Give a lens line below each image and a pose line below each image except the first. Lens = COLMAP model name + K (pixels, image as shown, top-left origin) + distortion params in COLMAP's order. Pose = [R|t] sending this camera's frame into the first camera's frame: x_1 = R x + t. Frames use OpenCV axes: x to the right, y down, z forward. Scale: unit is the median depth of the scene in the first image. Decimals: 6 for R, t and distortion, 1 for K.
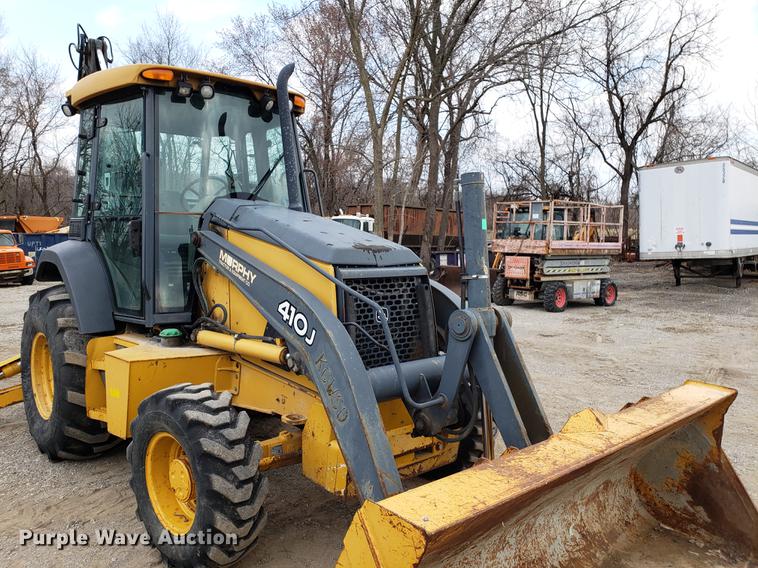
lens RADIAL K [[601.0, 0, 359.2], [0, 601.0, 292.3], [0, 0, 1]] dist [0.031572, -0.029688]
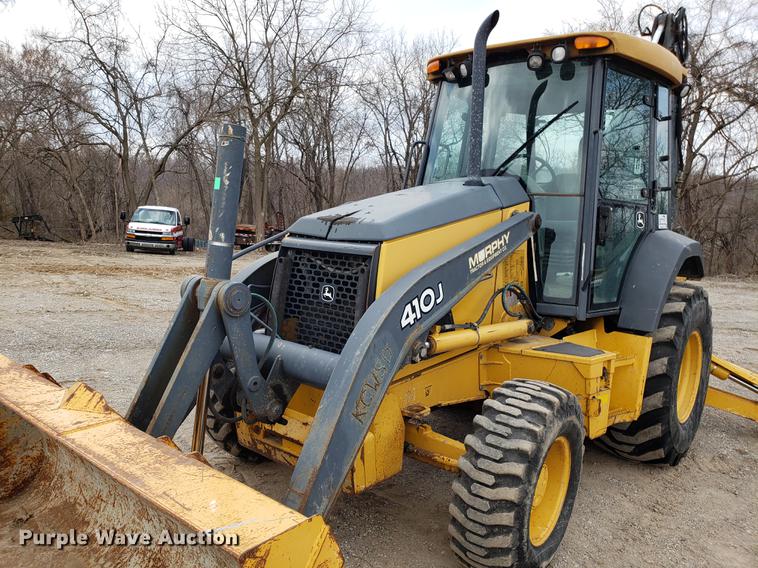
lens RADIAL K [[601.0, 0, 374.6], [0, 601.0, 304.0], [0, 0, 1]] dist [0.031572, -0.029688]
pose [[0.110599, 0.127168, -0.985696, 0.717700], [-0.138749, 0.984044, 0.111387, -0.043809], [0.984132, 0.124445, 0.126478, 0.724155]]
